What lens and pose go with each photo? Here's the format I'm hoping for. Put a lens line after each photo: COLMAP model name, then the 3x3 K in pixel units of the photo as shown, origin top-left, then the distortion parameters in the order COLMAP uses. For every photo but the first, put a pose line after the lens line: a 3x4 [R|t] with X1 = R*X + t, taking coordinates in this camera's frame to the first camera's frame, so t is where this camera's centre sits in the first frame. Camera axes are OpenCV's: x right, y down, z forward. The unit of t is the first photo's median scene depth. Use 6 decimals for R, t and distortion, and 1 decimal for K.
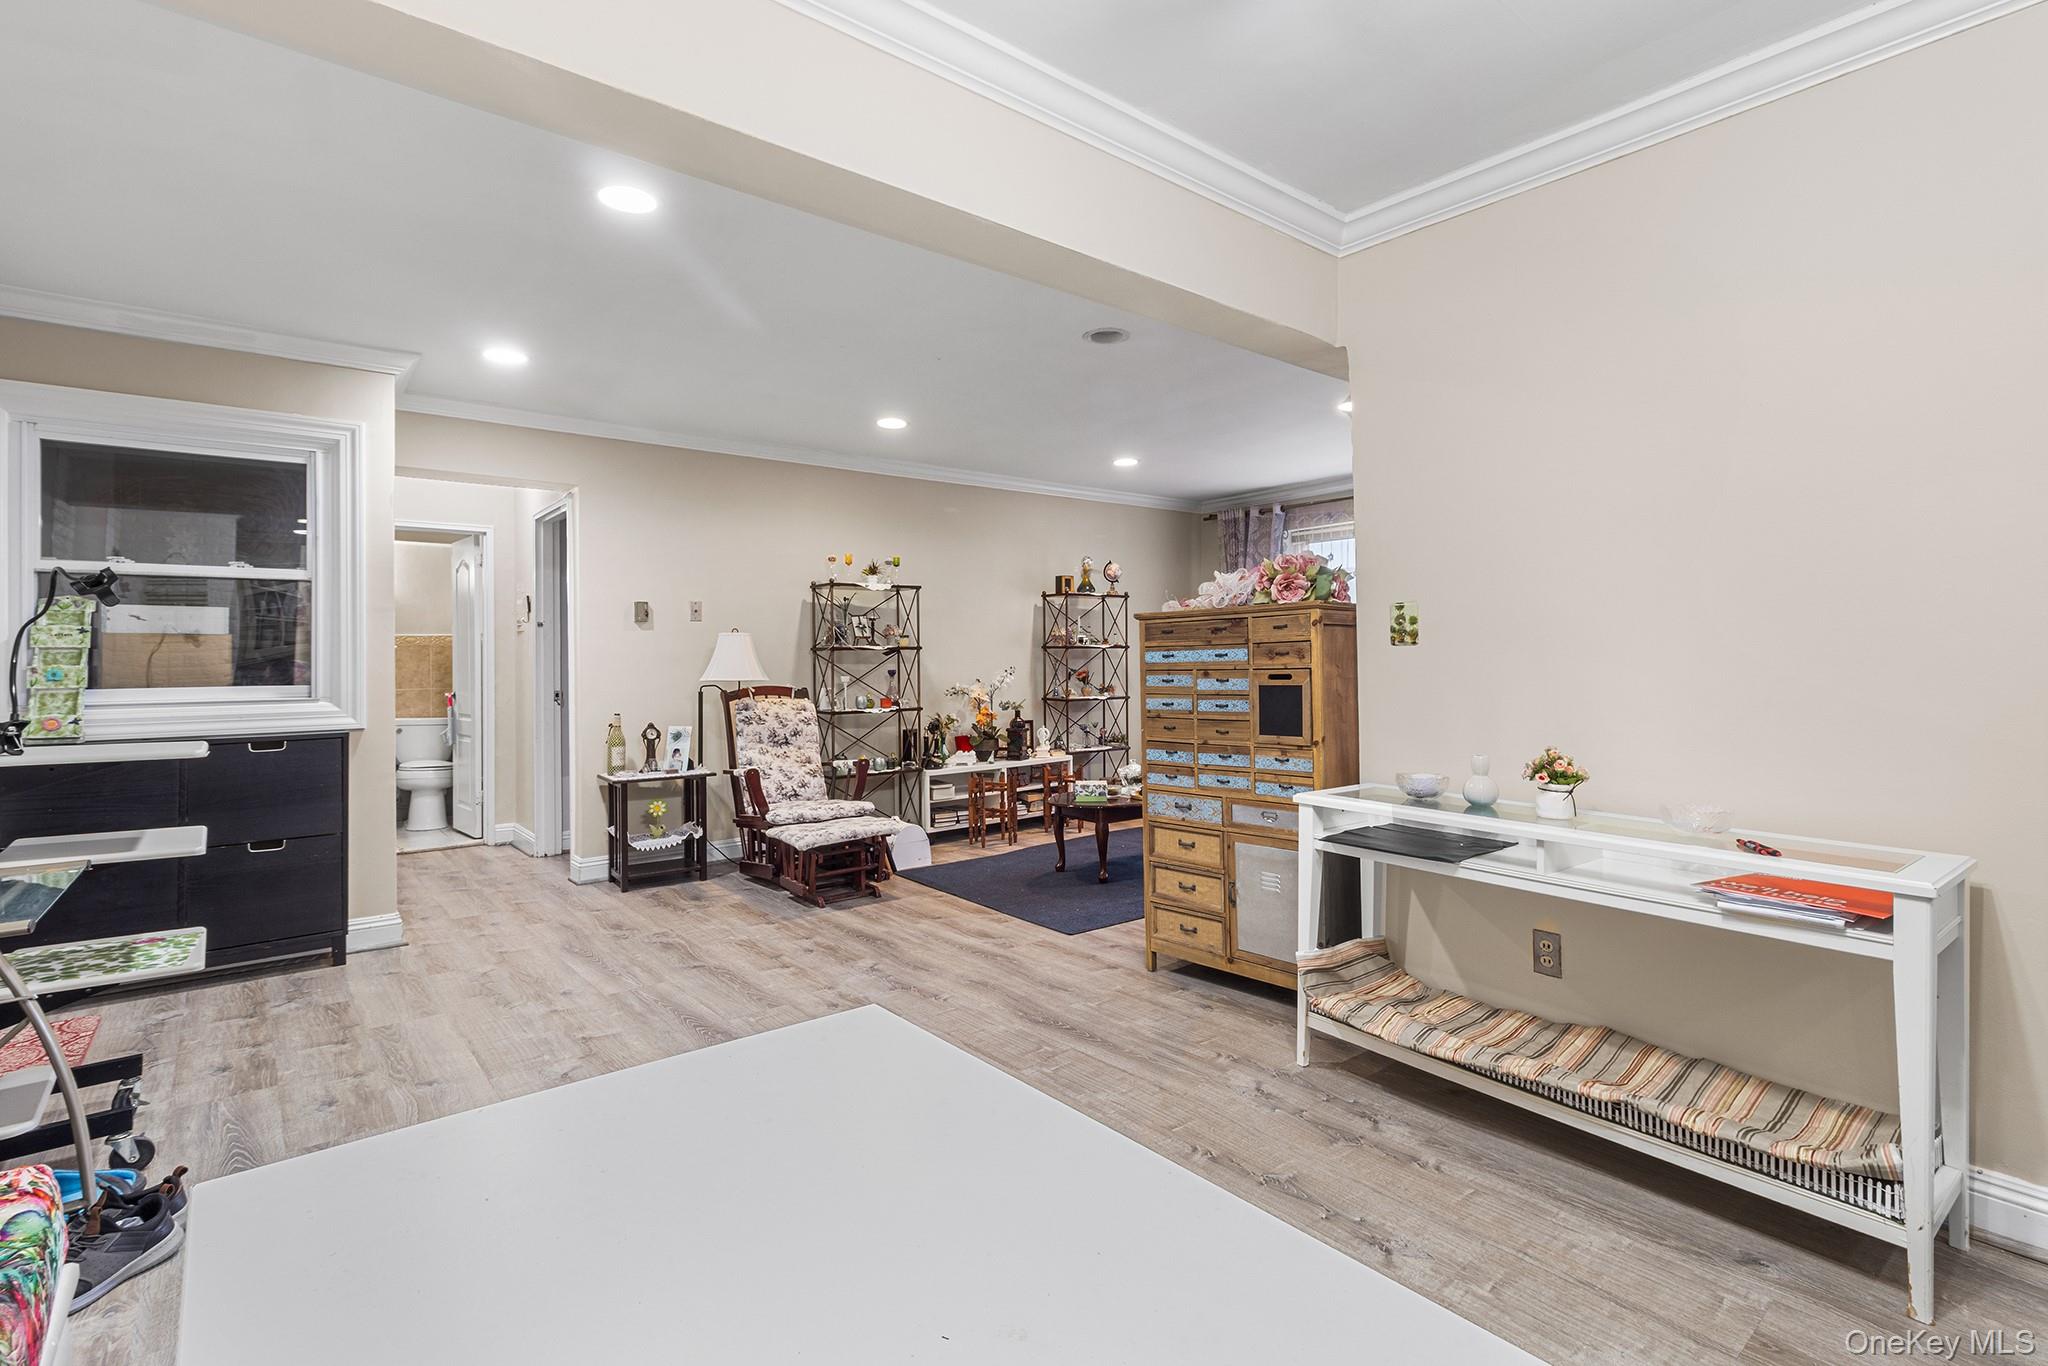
lens RADIAL K [[961.7, 0, 1033.0], [0, 961.7, 666.1], [0, 0, 1]] dist [0.002225, 0.001607]
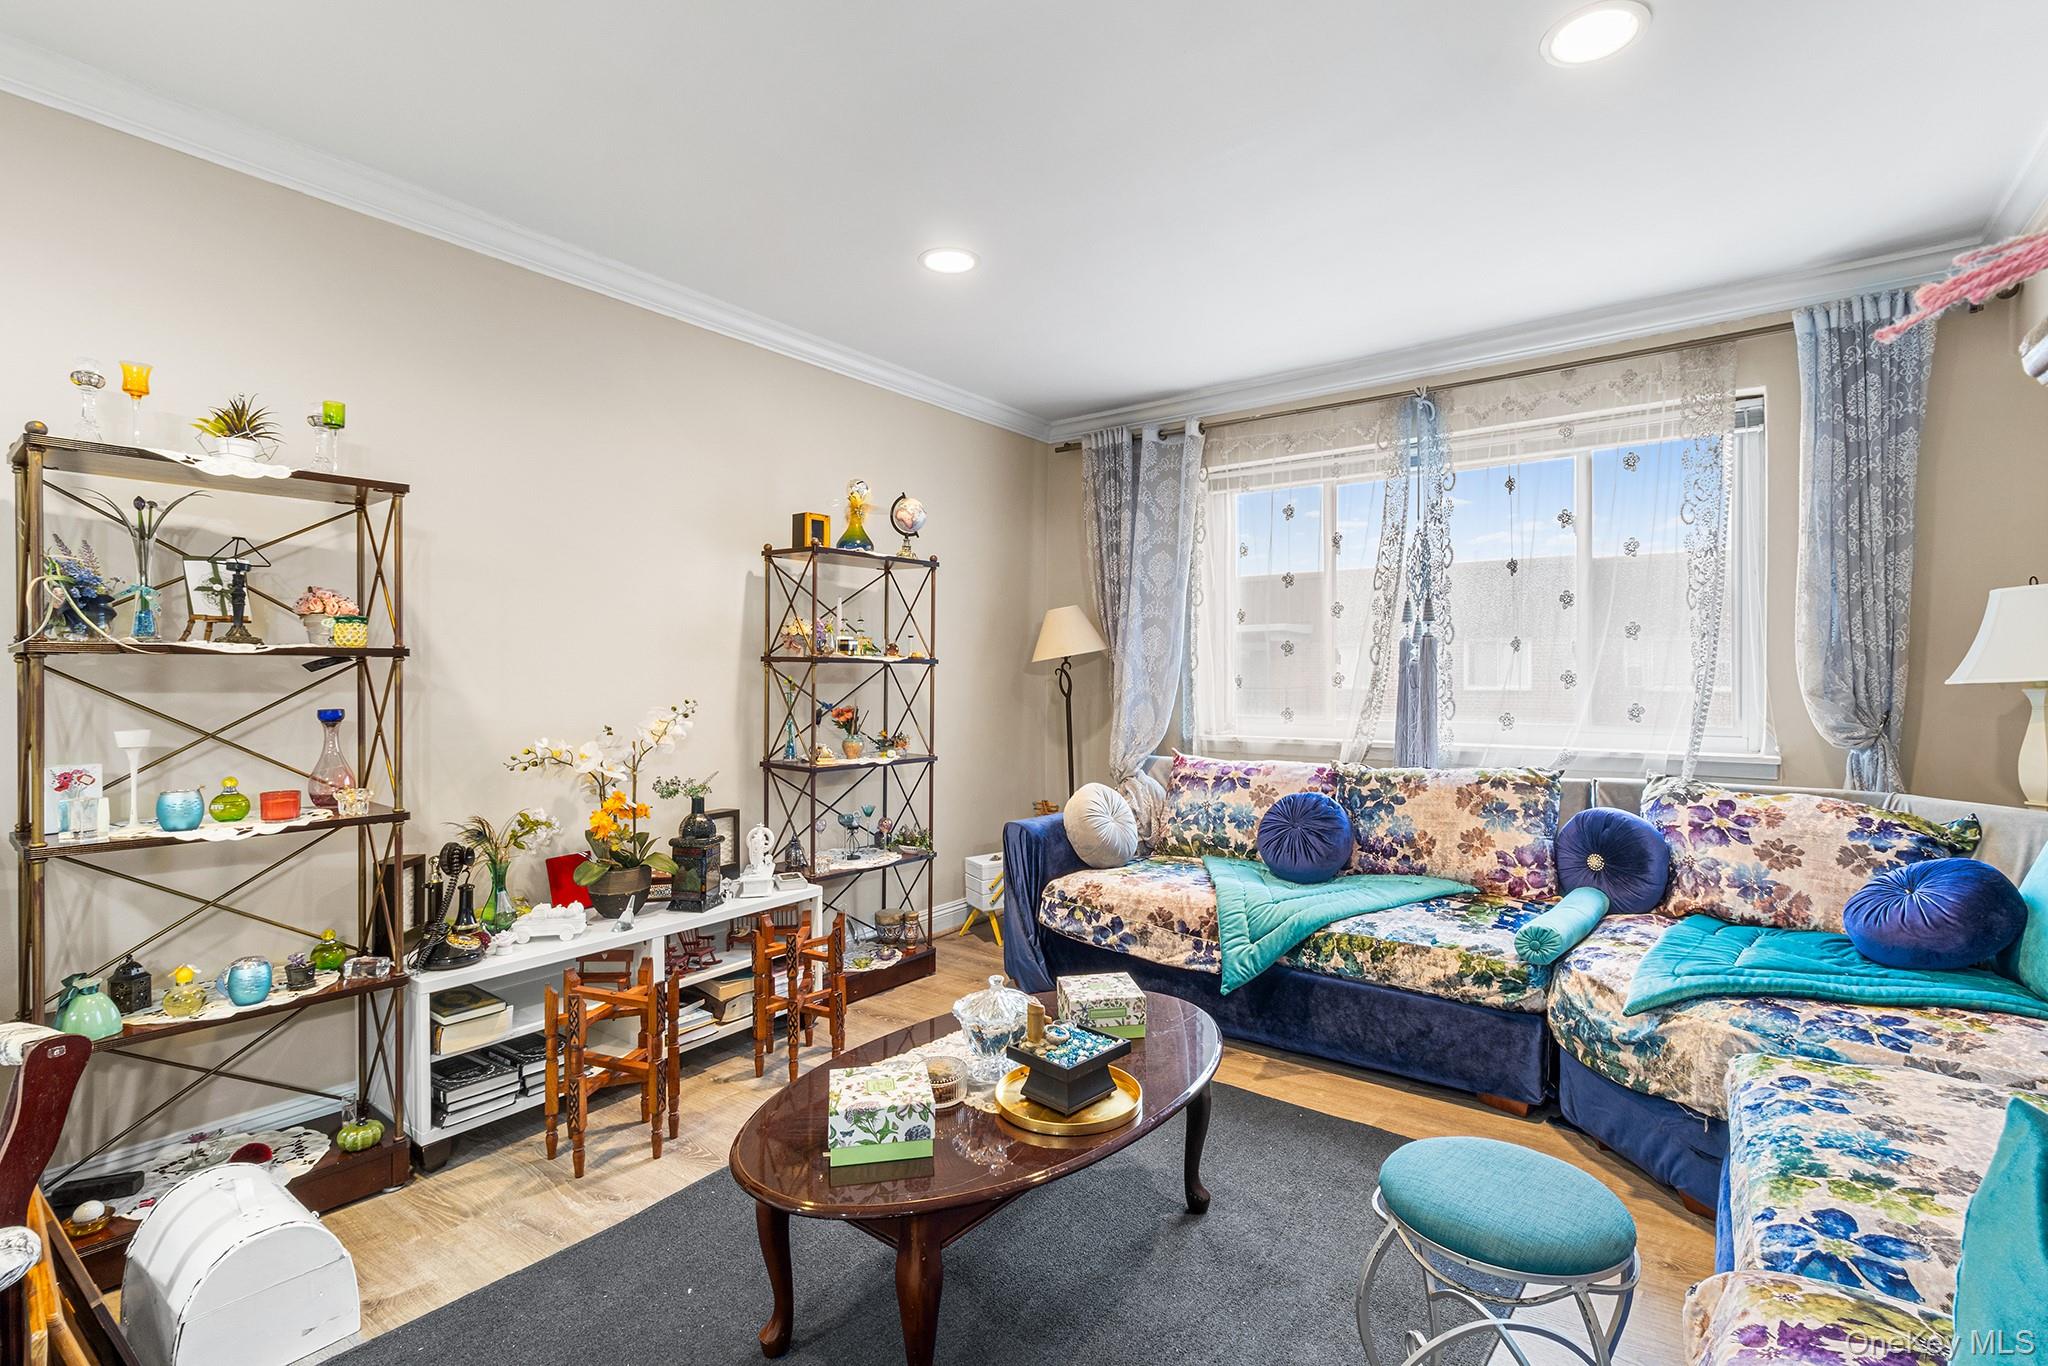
lens RADIAL K [[961.7, 0, 1042.1], [0, 961.7, 676.7], [0, 0, 1]] dist [0.002225, 0.001607]
pose [[0.966274, 0.015690, 0.257037, 0.022313], [-0.013498, 0.999856, -0.010290, -0.007717], [-0.257162, 0.006473, 0.966347, 0.508813]]
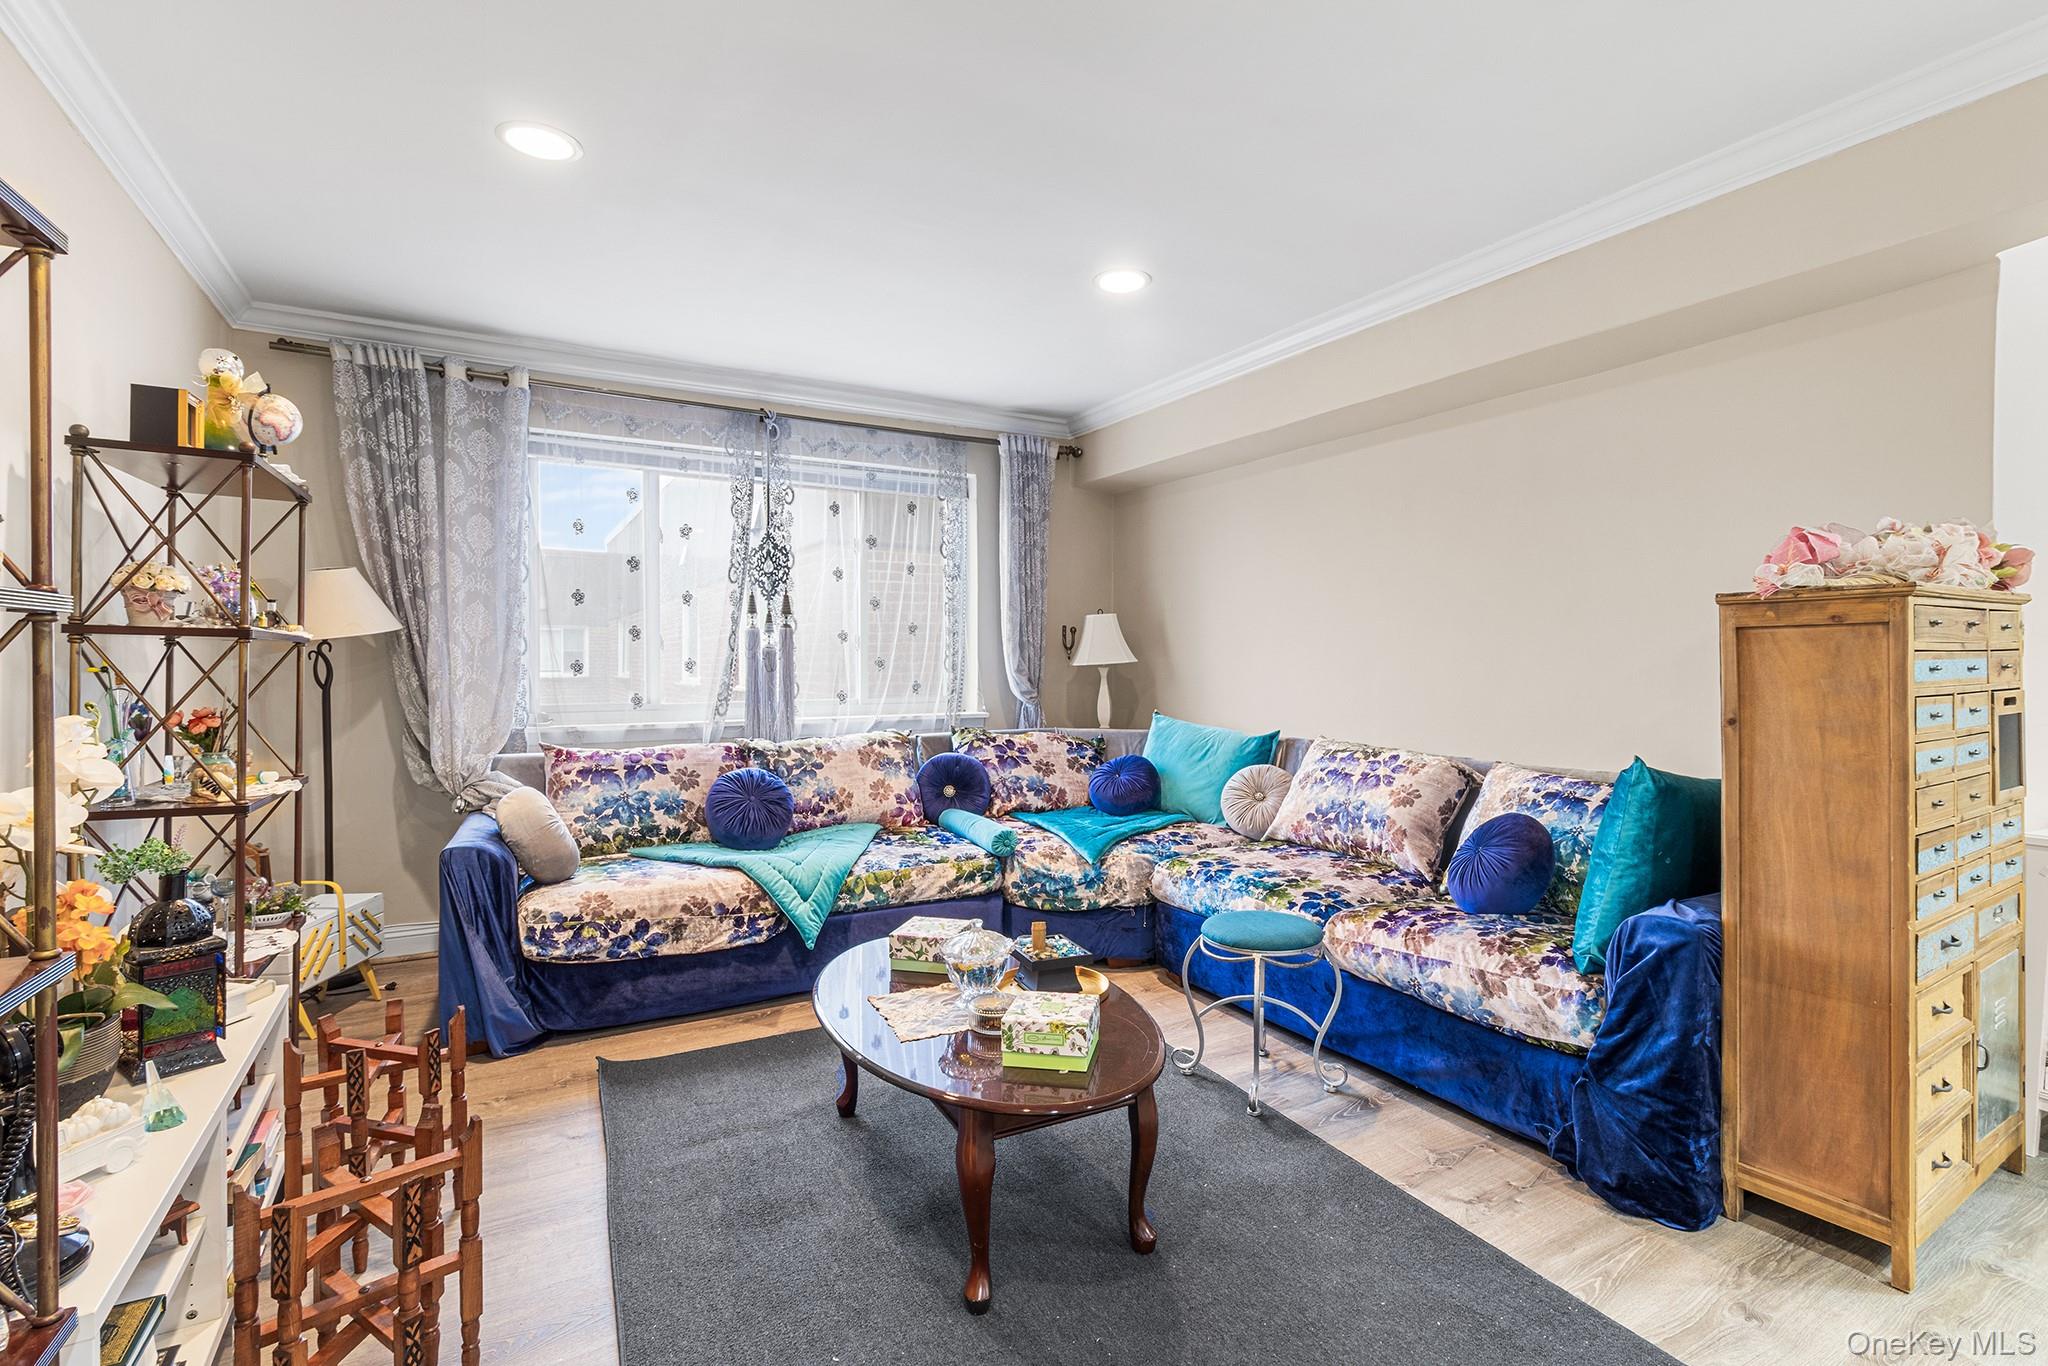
lens RADIAL K [[961.7, 0, 1070.7], [0, 961.7, 664.3], [0, 0, 1]] dist [0.002225, 0.001607]
pose [[0.134615, 0.013915, 0.990800, -0.230121], [0.005768, 0.999873, -0.014826, -0.003990], [-0.990881, 0.007711, 0.134518, 0.704532]]
